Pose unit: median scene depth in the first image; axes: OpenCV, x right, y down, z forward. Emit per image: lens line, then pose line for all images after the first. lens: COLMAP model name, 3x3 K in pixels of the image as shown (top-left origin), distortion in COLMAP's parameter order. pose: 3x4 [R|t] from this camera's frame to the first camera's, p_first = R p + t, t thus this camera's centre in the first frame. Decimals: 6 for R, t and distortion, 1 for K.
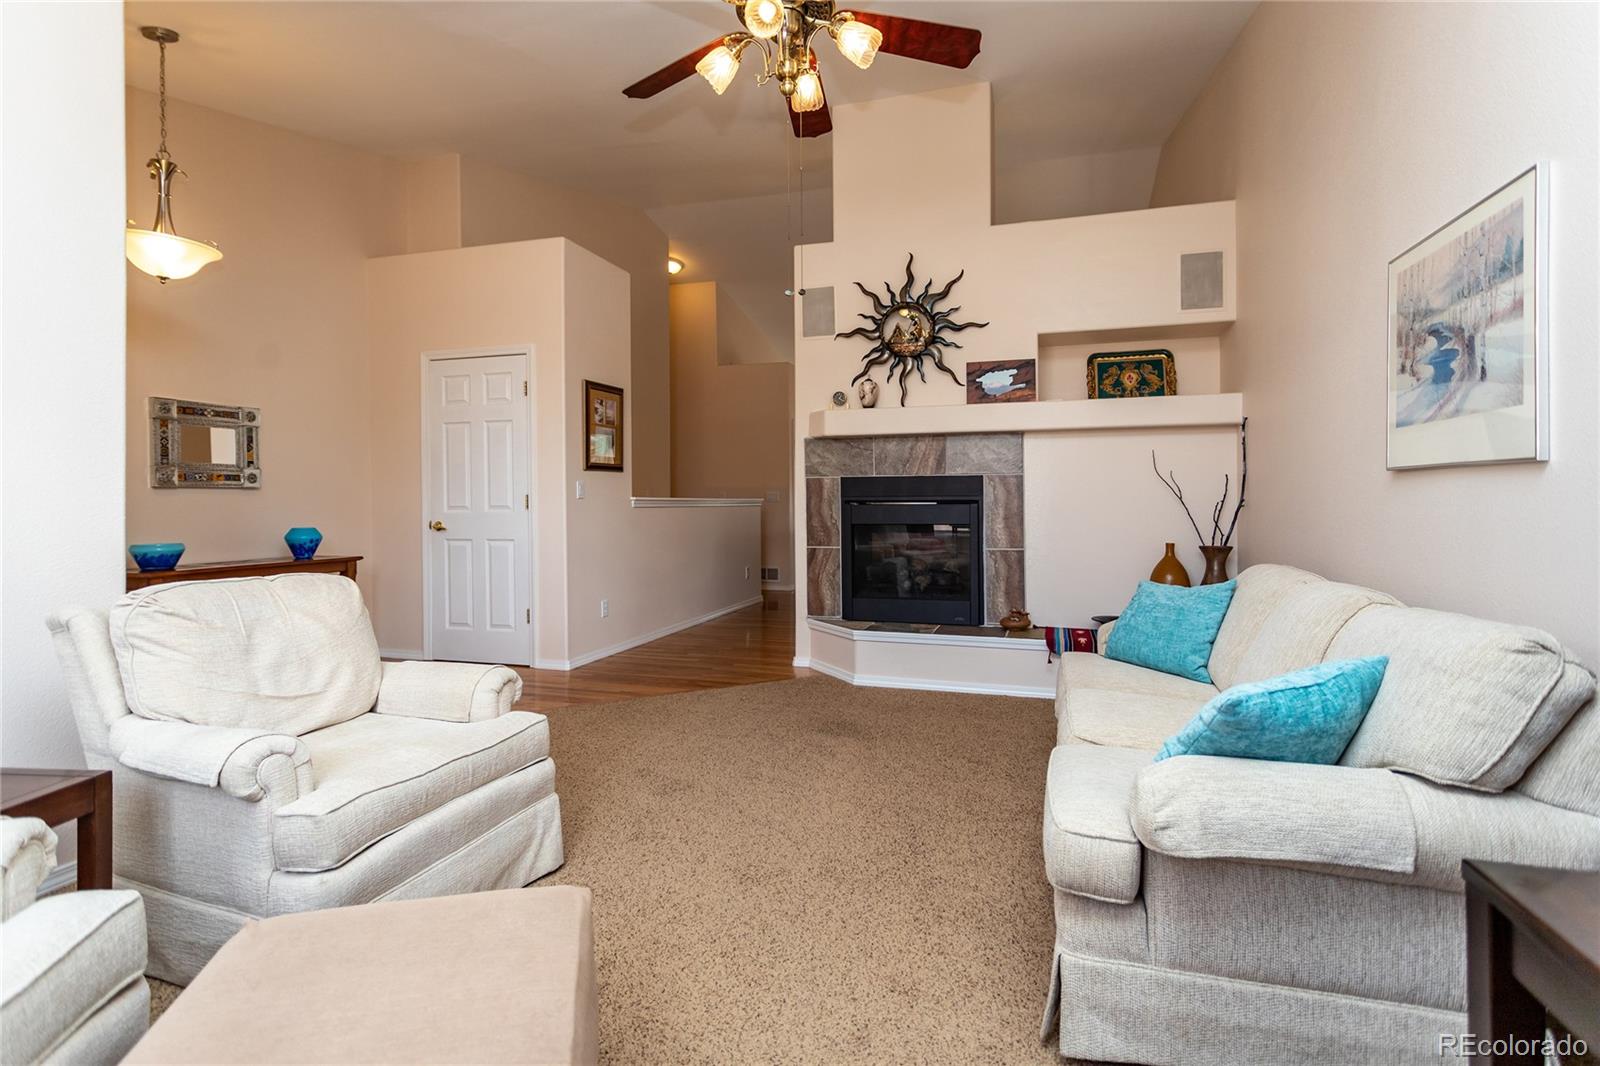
lens RADIAL K [[763.8, 0, 797.0], [0, 763.8, 503.6], [0, 0, 1]] dist [0.001496, 0.001346]
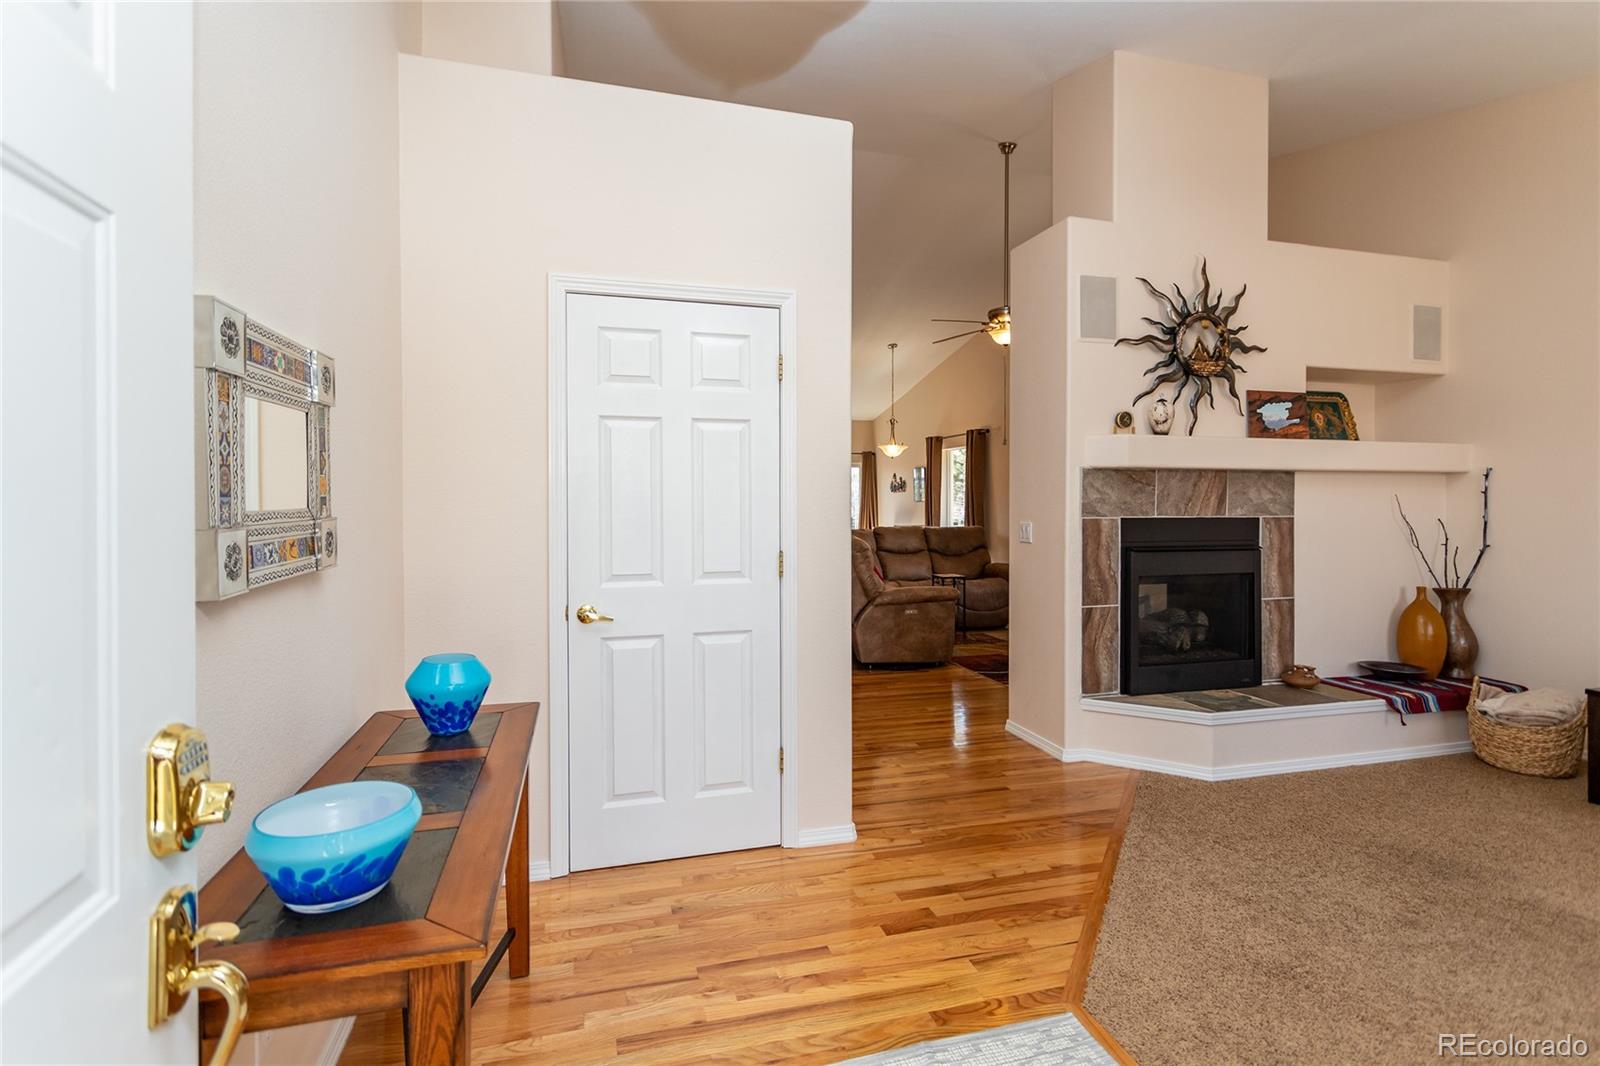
lens RADIAL K [[763.8, 0, 797.0], [0, 763.8, 503.6], [0, 0, 1]] dist [0.001496, 0.001346]
pose [[0.843242, 0.003177, 0.537525, -0.686223], [-0.005203, 0.999984, 0.002252, -0.051550], [-0.537509, -0.004696, 0.843245, 0.526470]]
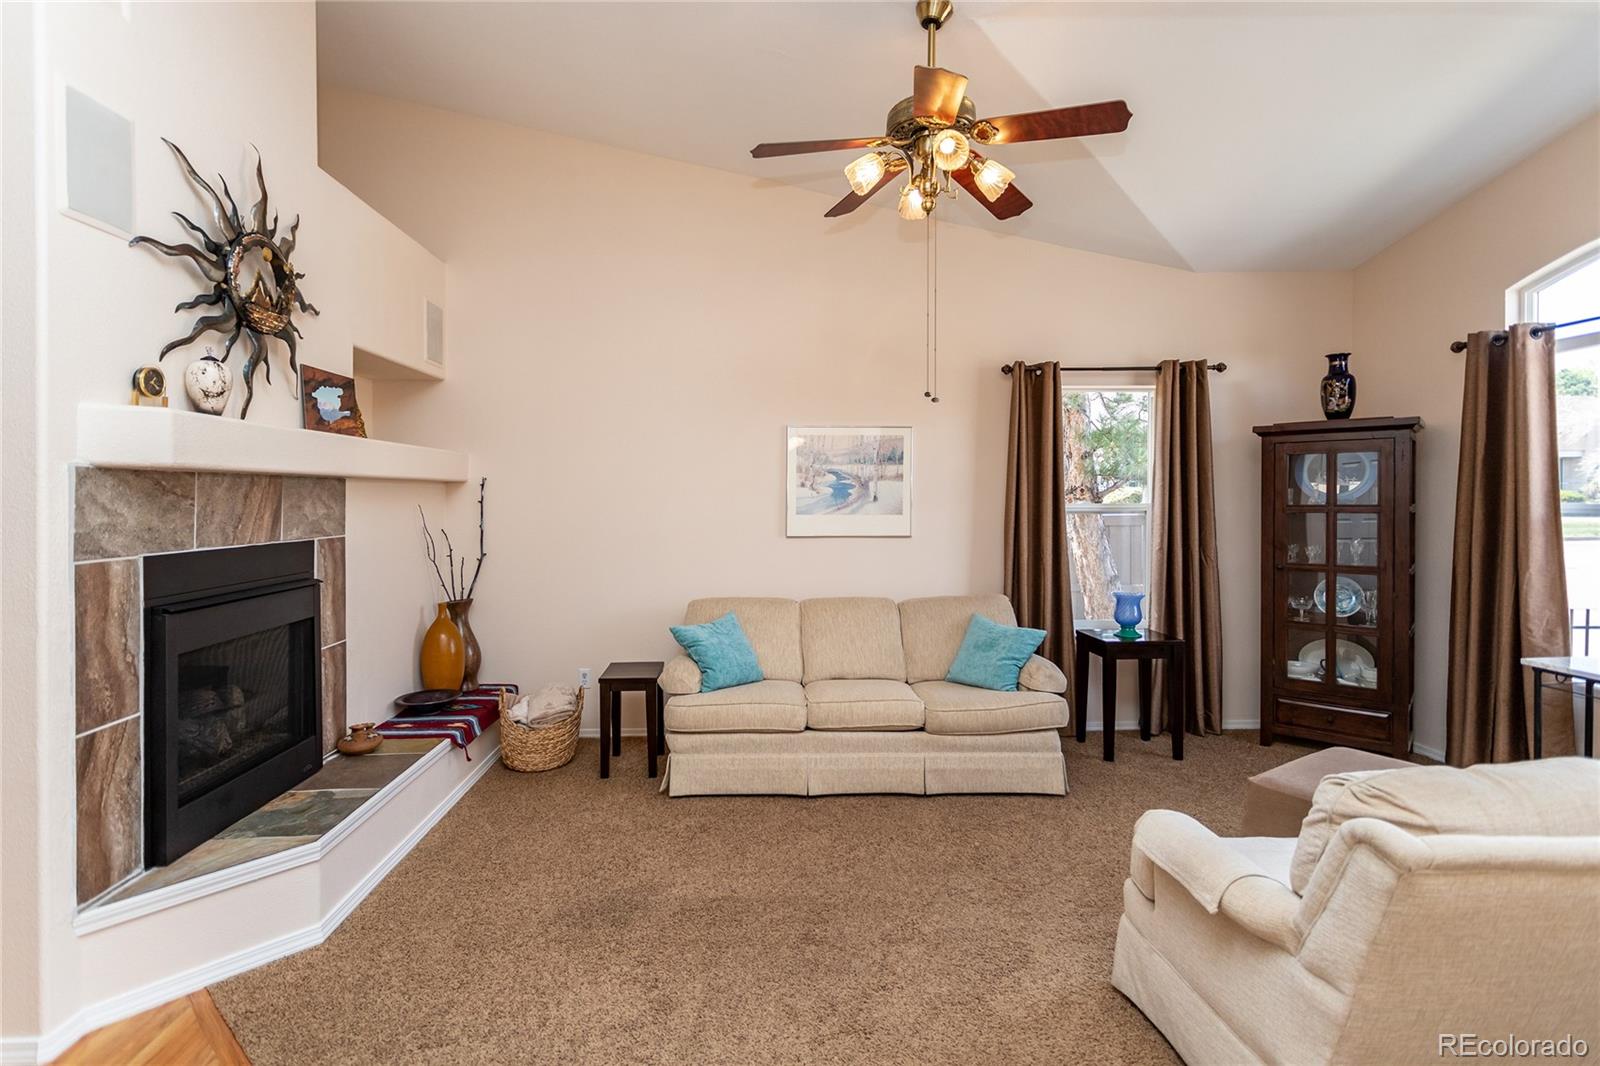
lens RADIAL K [[789.8, 0, 775.4], [0, 789.8, 502.1], [0, 0, 1]] dist [0.001635, 0.000395]
pose [[-0.319844, -0.002224, 0.947468, -0.520982], [0.005467, 0.999976, 0.004193, -0.069109], [-0.947454, 0.006521, -0.319825, 0.827688]]
